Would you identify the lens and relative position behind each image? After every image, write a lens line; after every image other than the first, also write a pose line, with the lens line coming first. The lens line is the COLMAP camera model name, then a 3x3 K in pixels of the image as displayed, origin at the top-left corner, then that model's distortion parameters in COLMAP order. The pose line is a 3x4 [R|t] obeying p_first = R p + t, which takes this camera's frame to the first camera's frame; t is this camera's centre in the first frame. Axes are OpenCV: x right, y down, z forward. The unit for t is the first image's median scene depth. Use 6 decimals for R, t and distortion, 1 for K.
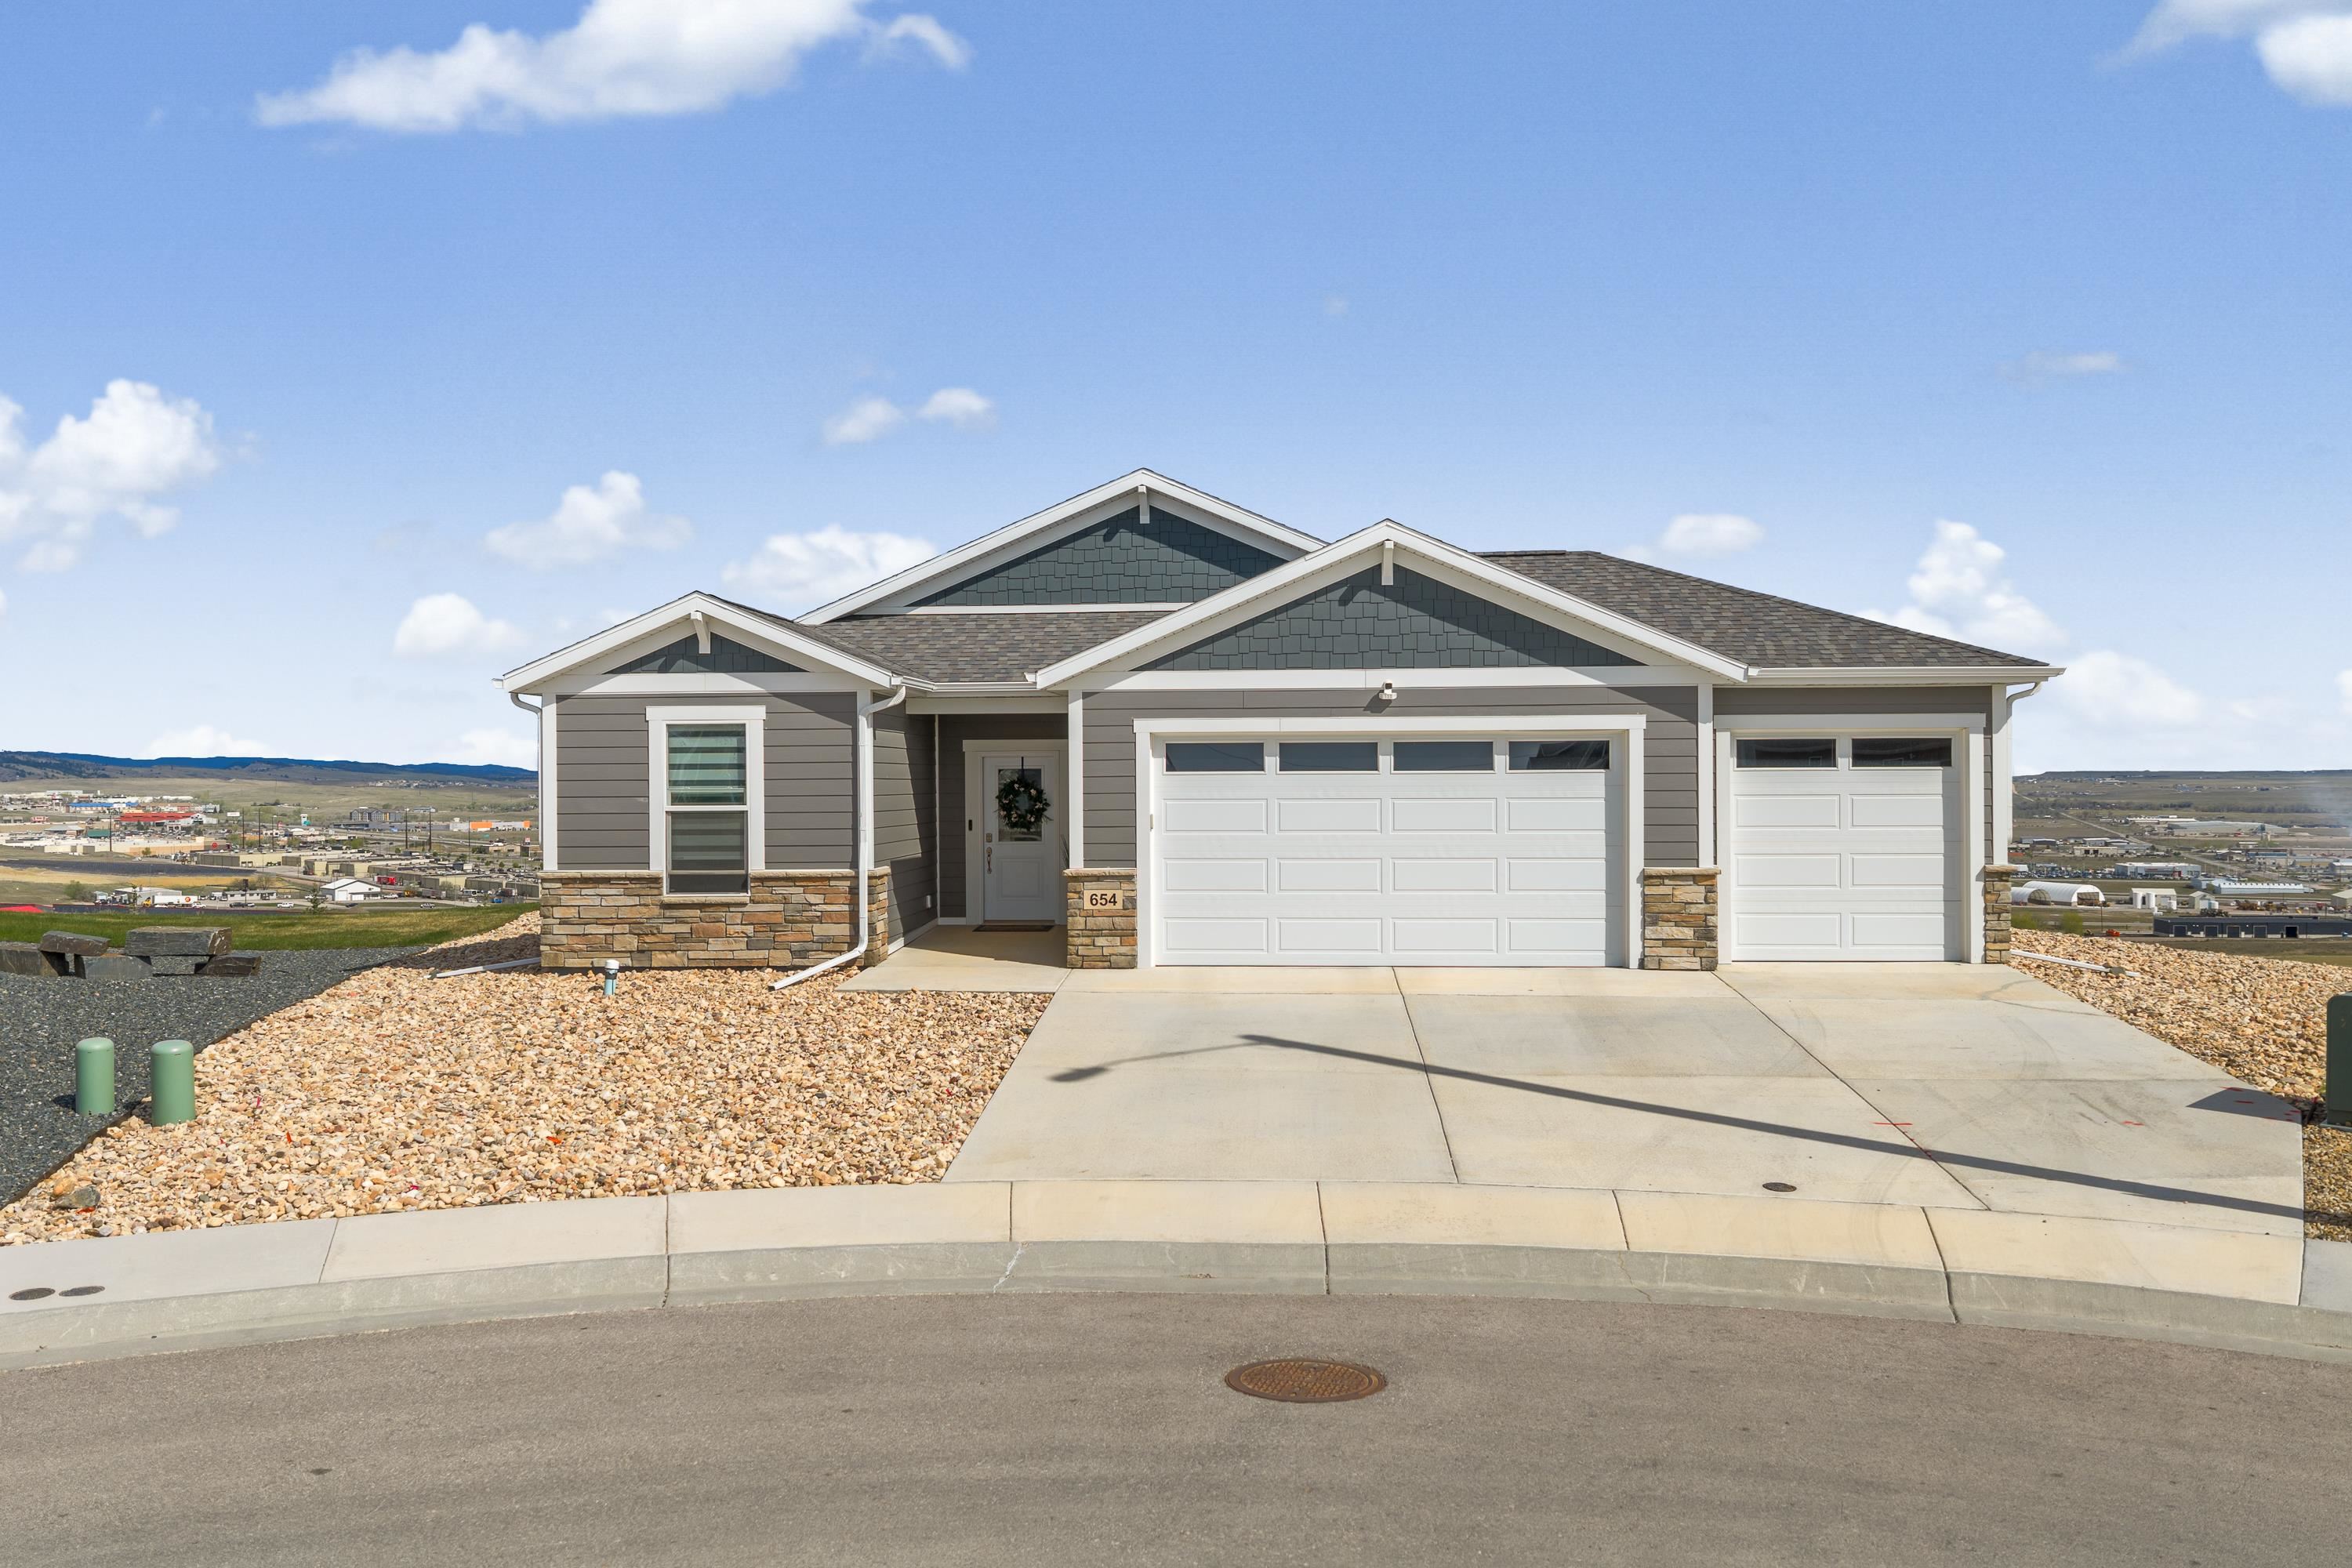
lens RADIAL K [[1969.5, 0, 1176.0], [0, 1969.5, 784.0], [0, 0, 1]] dist [-0.001727, -0.001204]
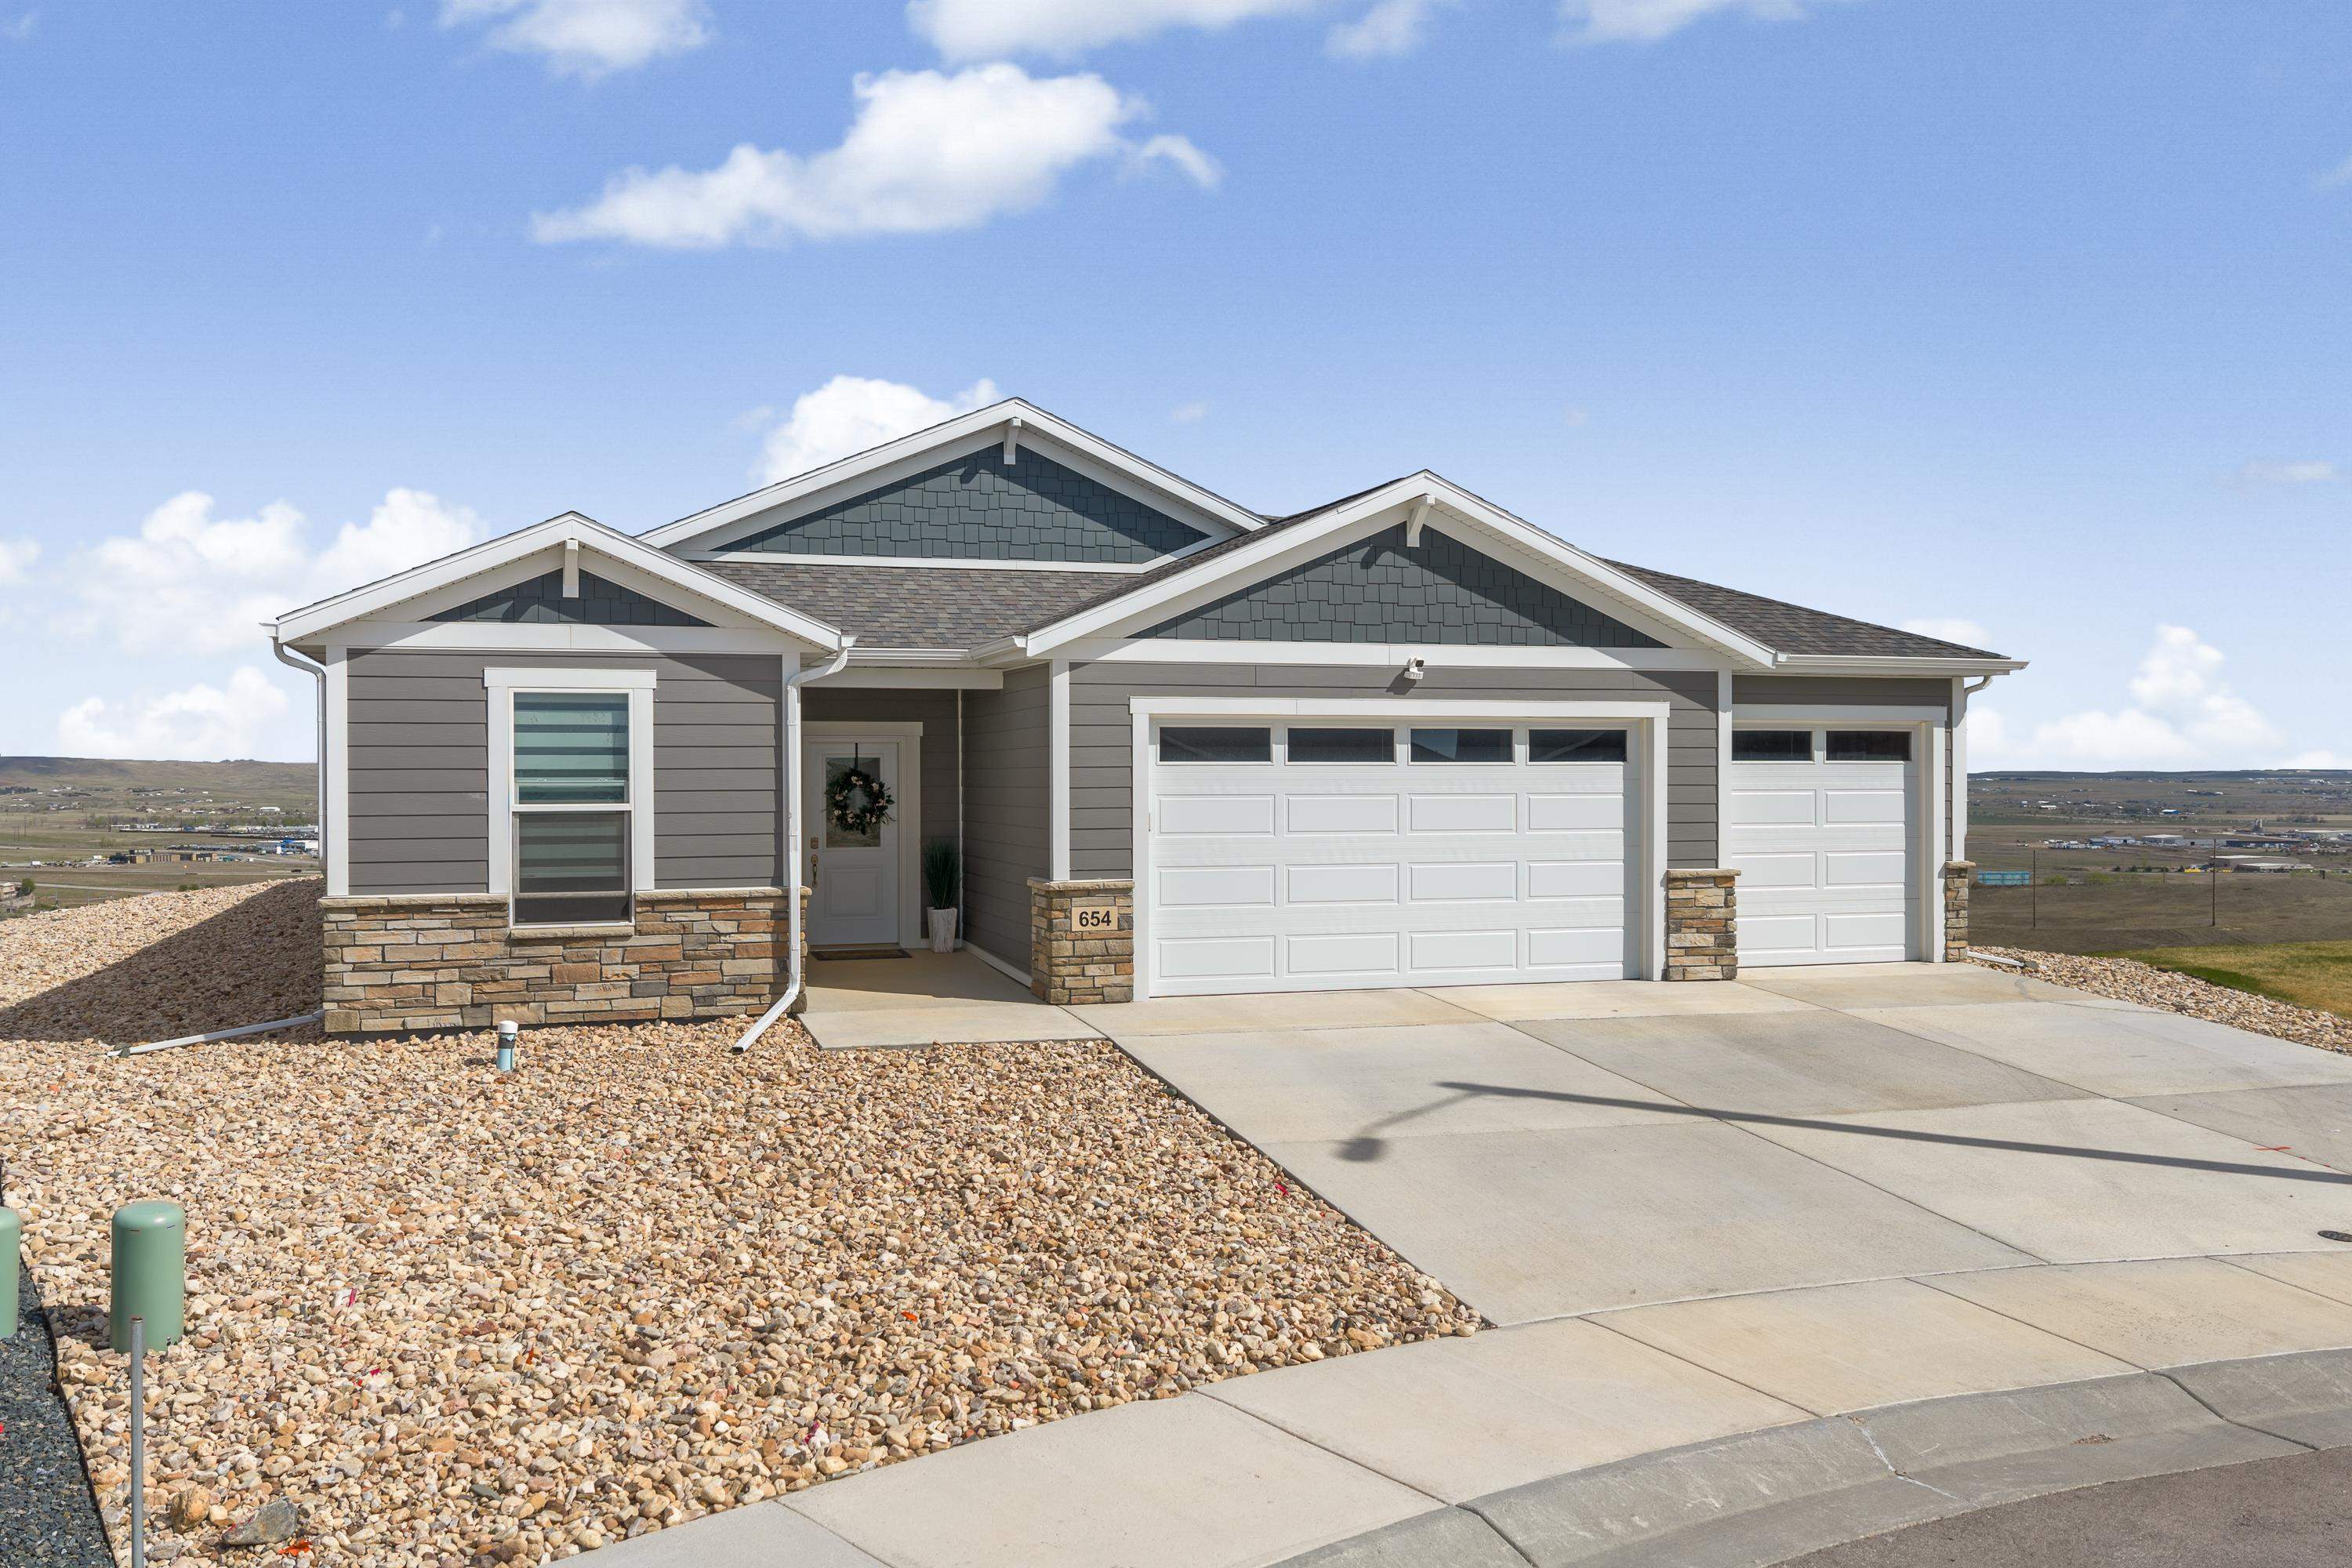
lens RADIAL K [[1969.5, 0, 1176.0], [0, 1969.5, 784.0], [0, 0, 1]] dist [-0.001727, -0.001204]
pose [[0.926986, 0.001318, 0.375095, -0.309598], [-0.002110, 0.999996, 0.001700, 0.001780], [-0.375091, -0.002367, 0.926985, 0.234895]]
